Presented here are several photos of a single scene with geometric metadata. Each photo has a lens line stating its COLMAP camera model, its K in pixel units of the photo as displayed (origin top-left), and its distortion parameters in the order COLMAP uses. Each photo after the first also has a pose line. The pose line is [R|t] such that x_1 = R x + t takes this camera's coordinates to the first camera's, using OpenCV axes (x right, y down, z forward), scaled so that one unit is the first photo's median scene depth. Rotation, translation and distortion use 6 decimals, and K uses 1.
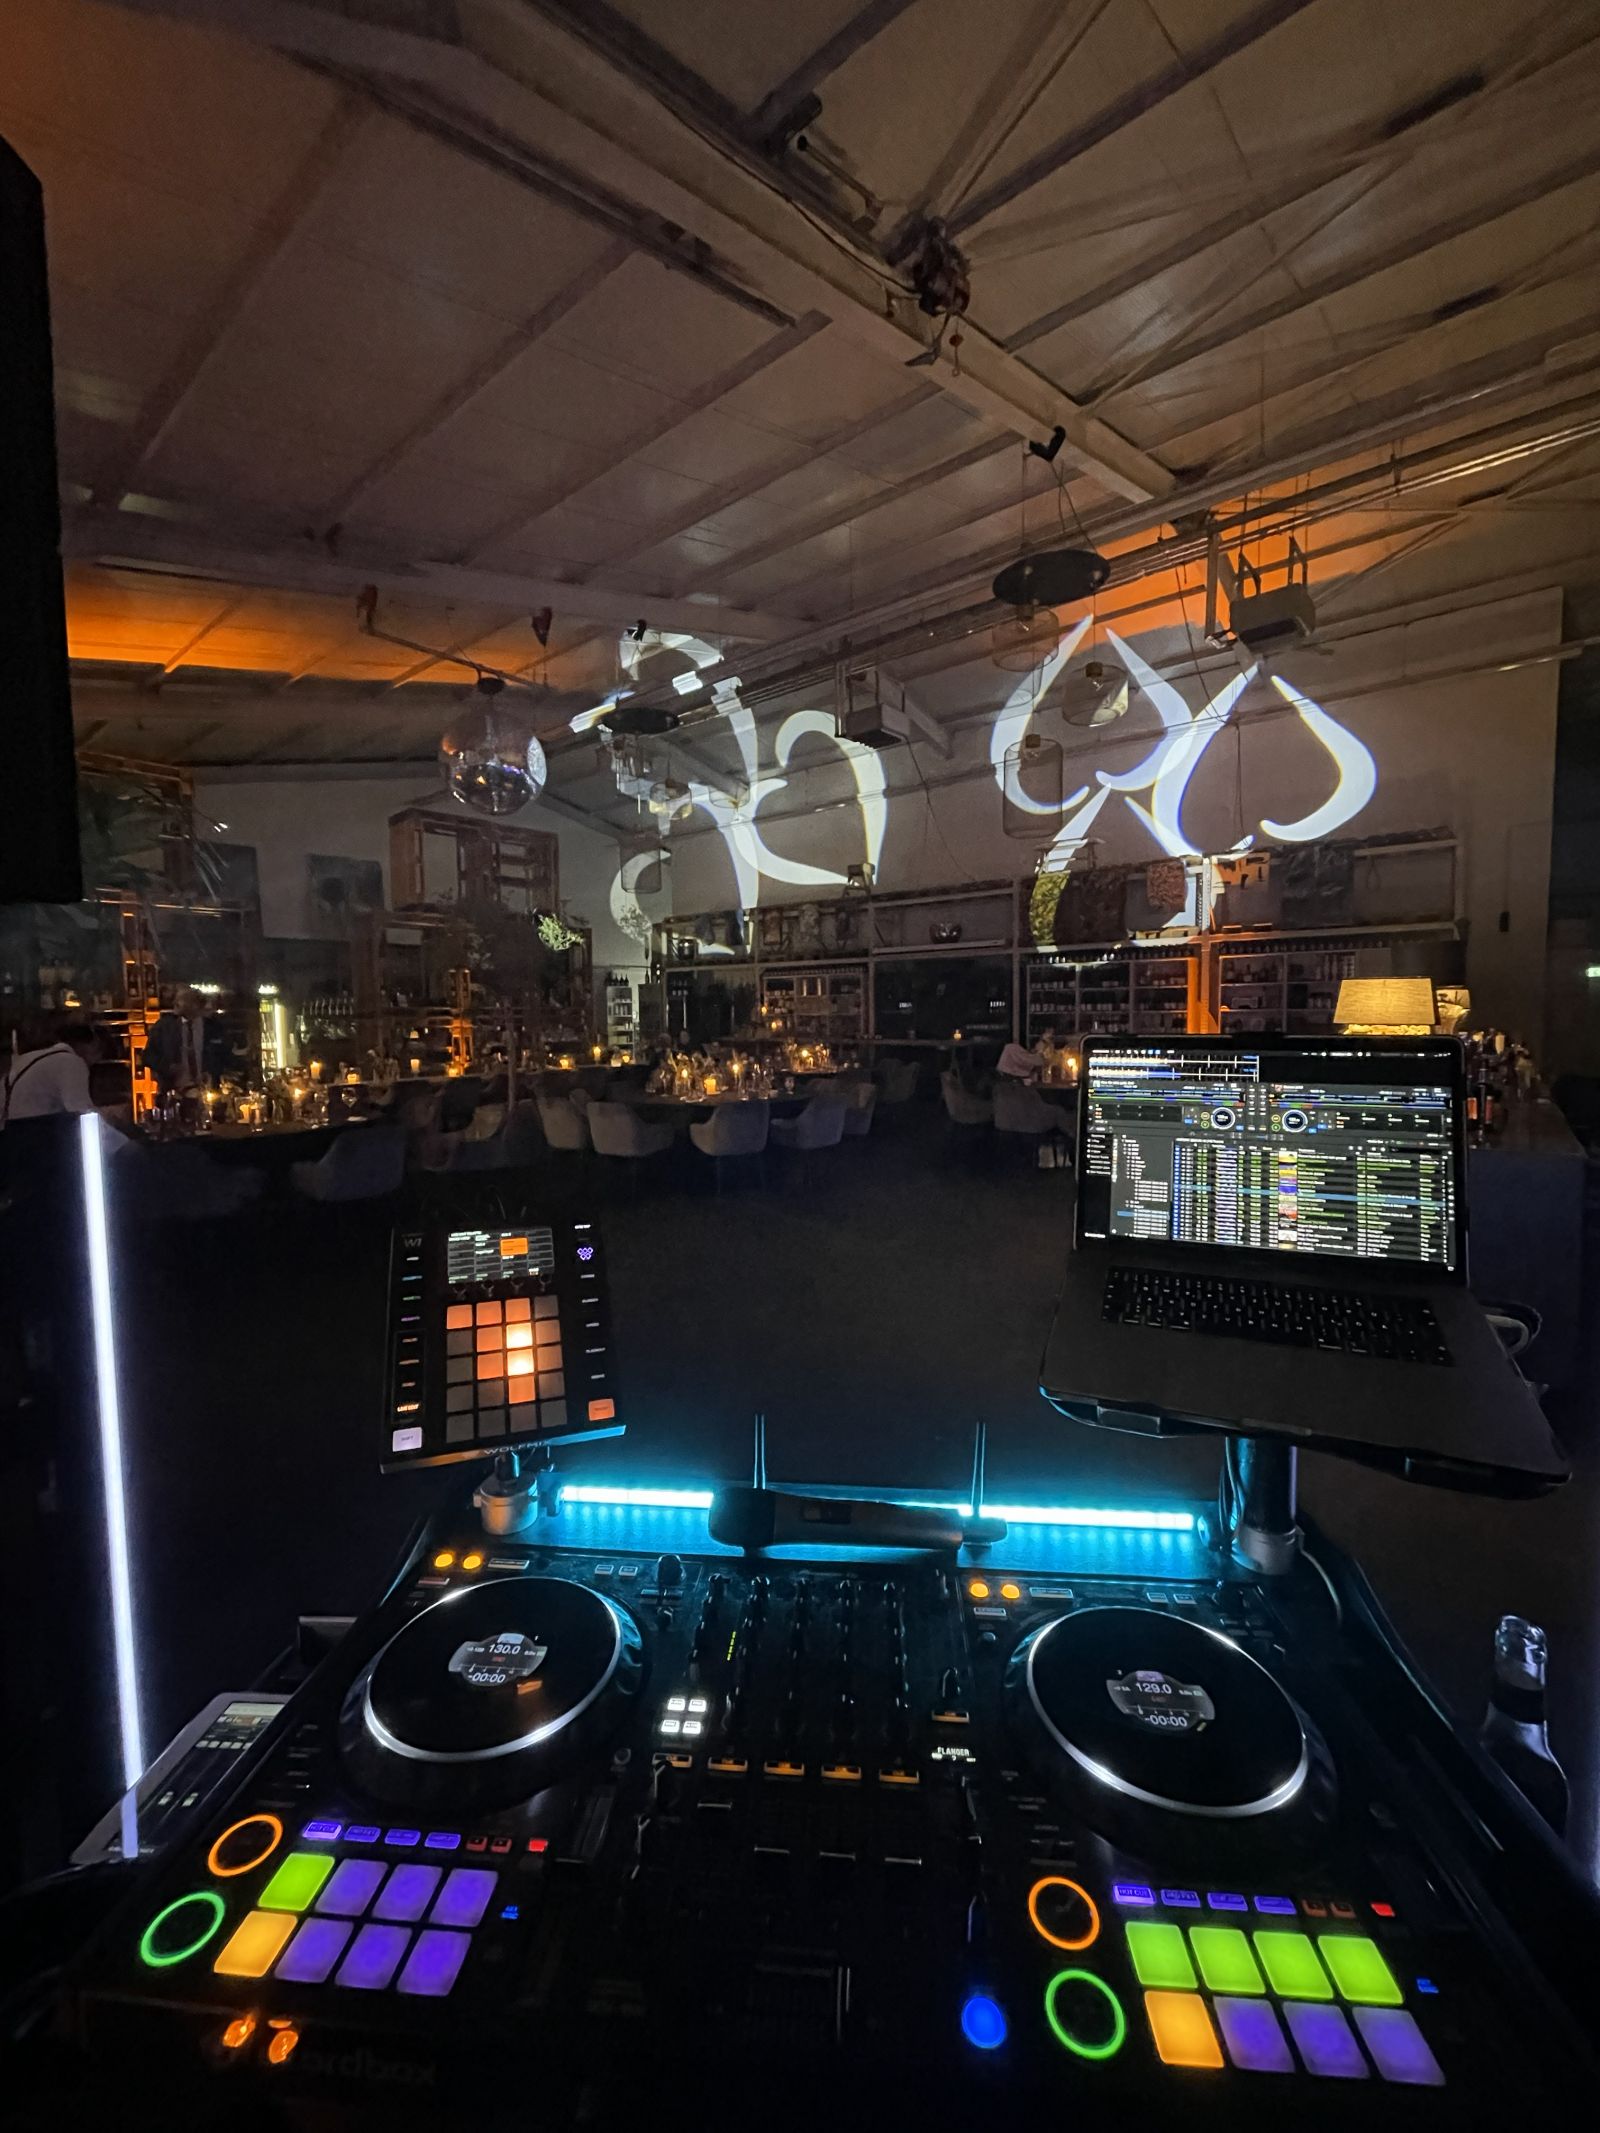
lens RADIAL K [[862.2, 0, 800.0], [0, 862.2, 1066.5], [0, 0, 1]] dist [0.008204, -0.000094]
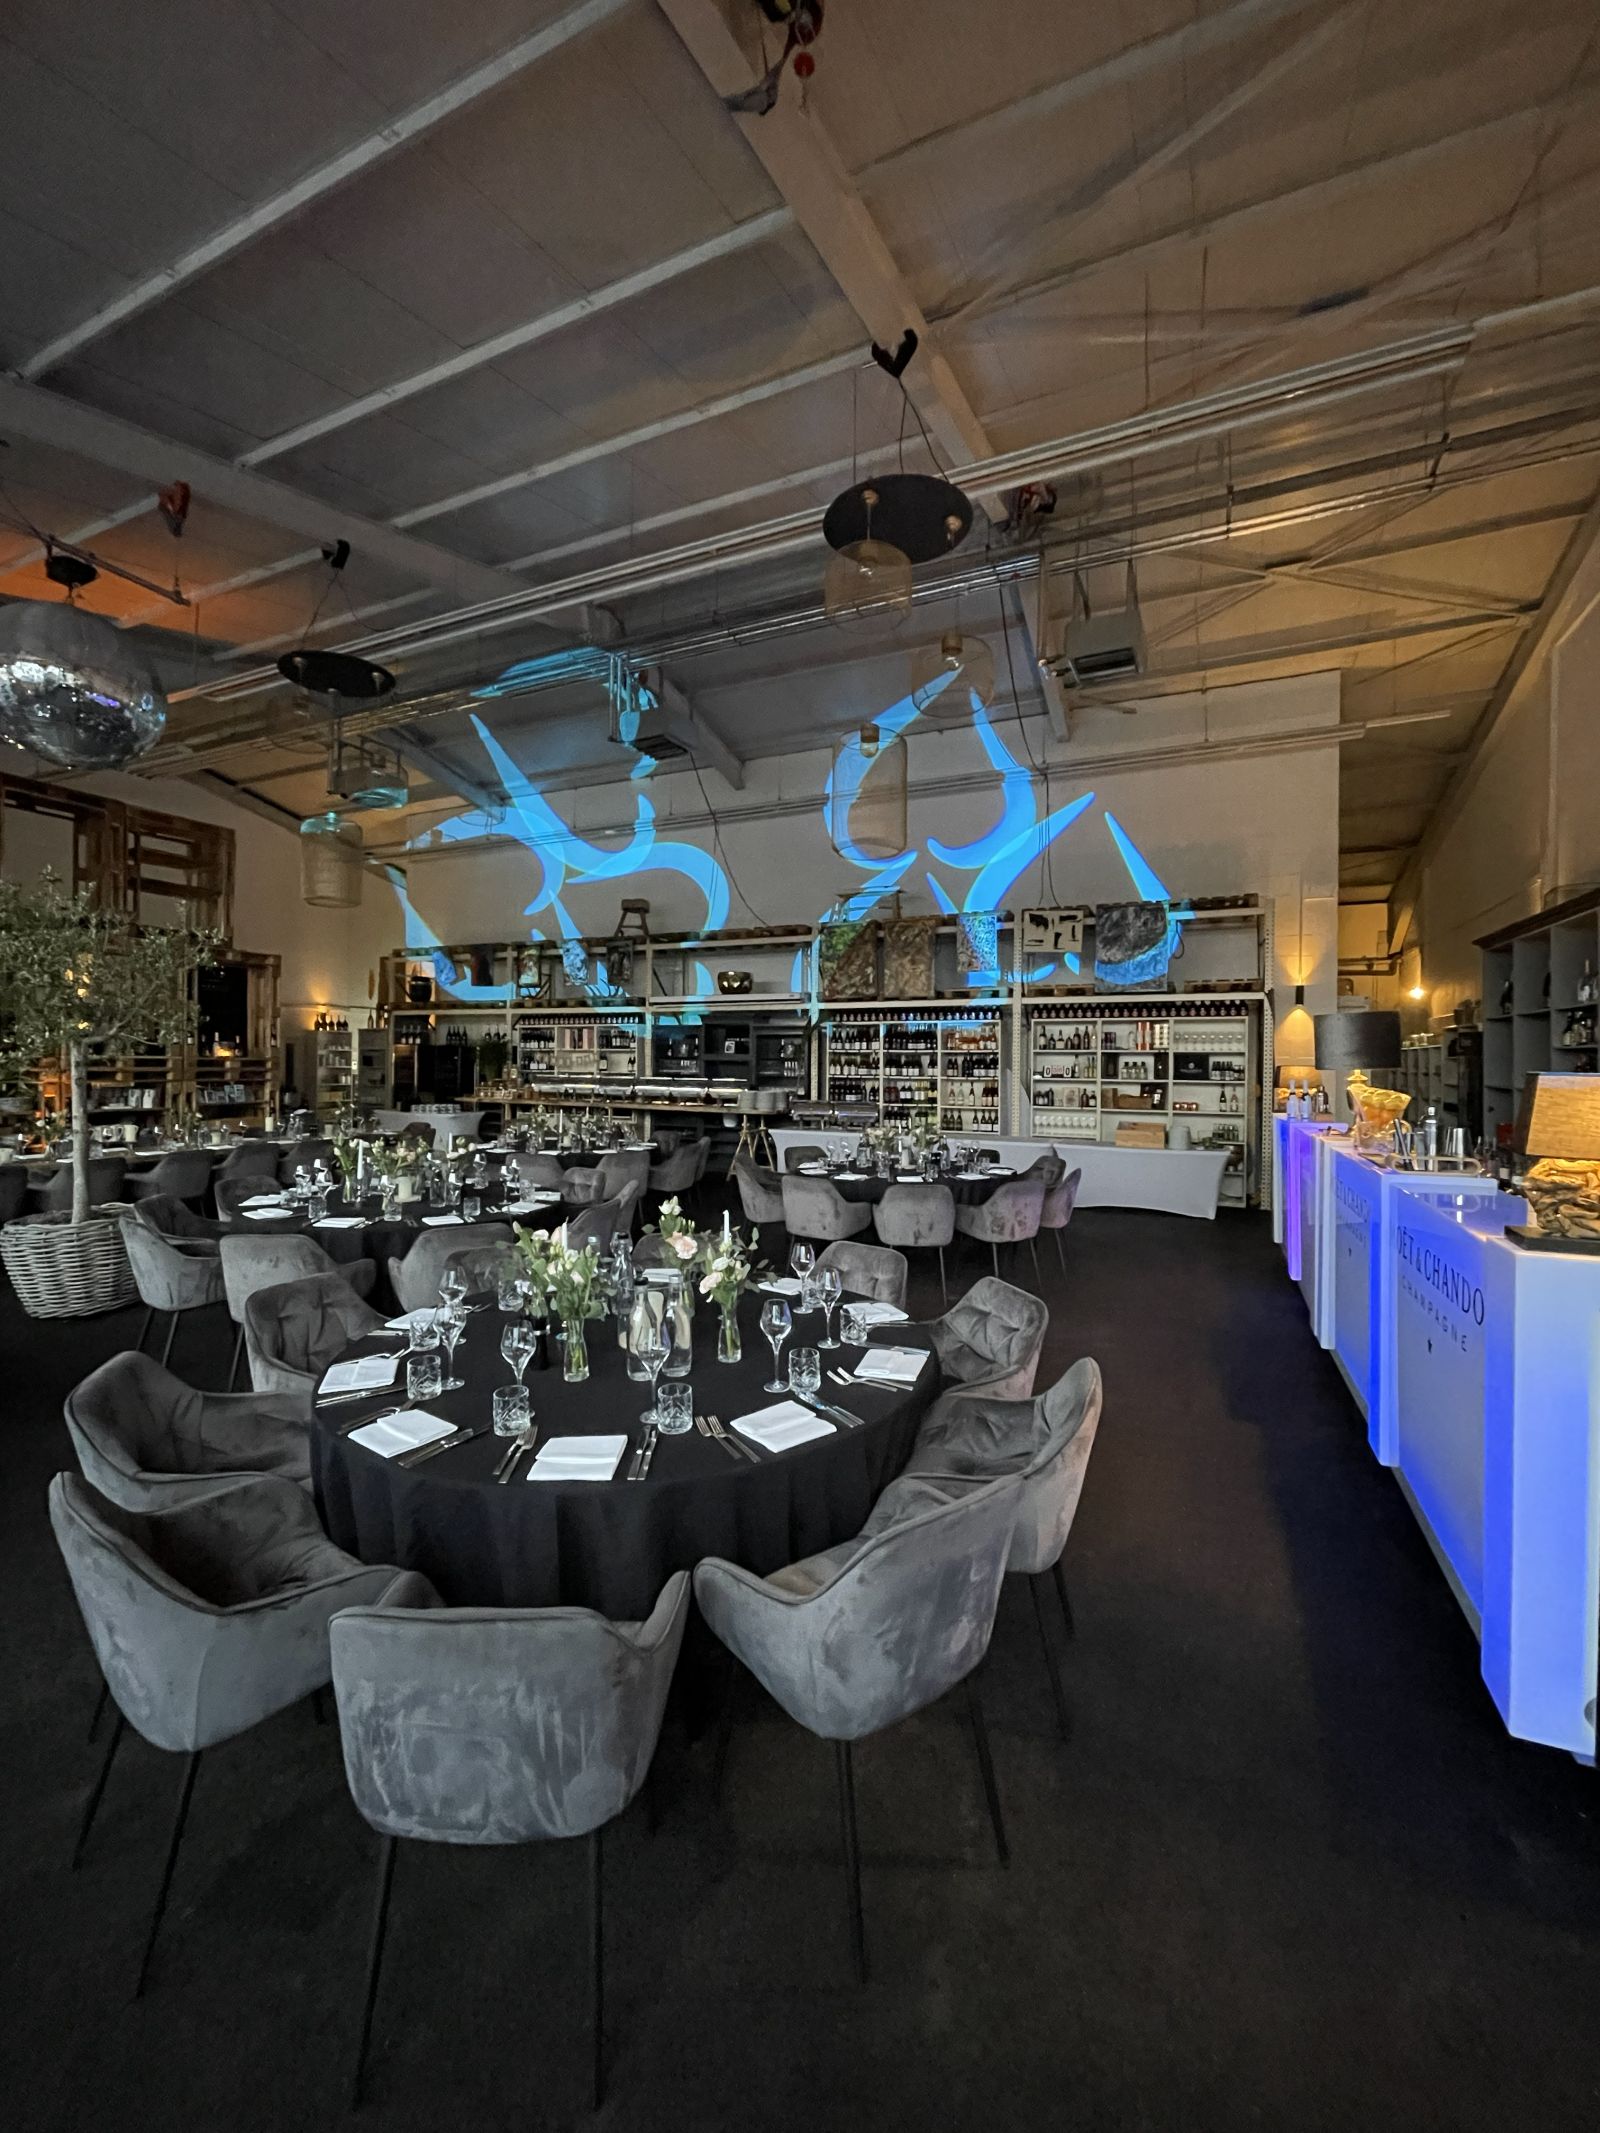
lens RADIAL K [[862.2, 0, 800.0], [0, 862.2, 1066.5], [0, 0, 1]] dist [0.008204, -0.000094]
pose [[0.965654, 0.019686, 0.259085, 0.008361], [-0.004240, 0.998187, -0.060042, -0.018713], [-0.259797, 0.056881, 0.963987, 0.156594]]
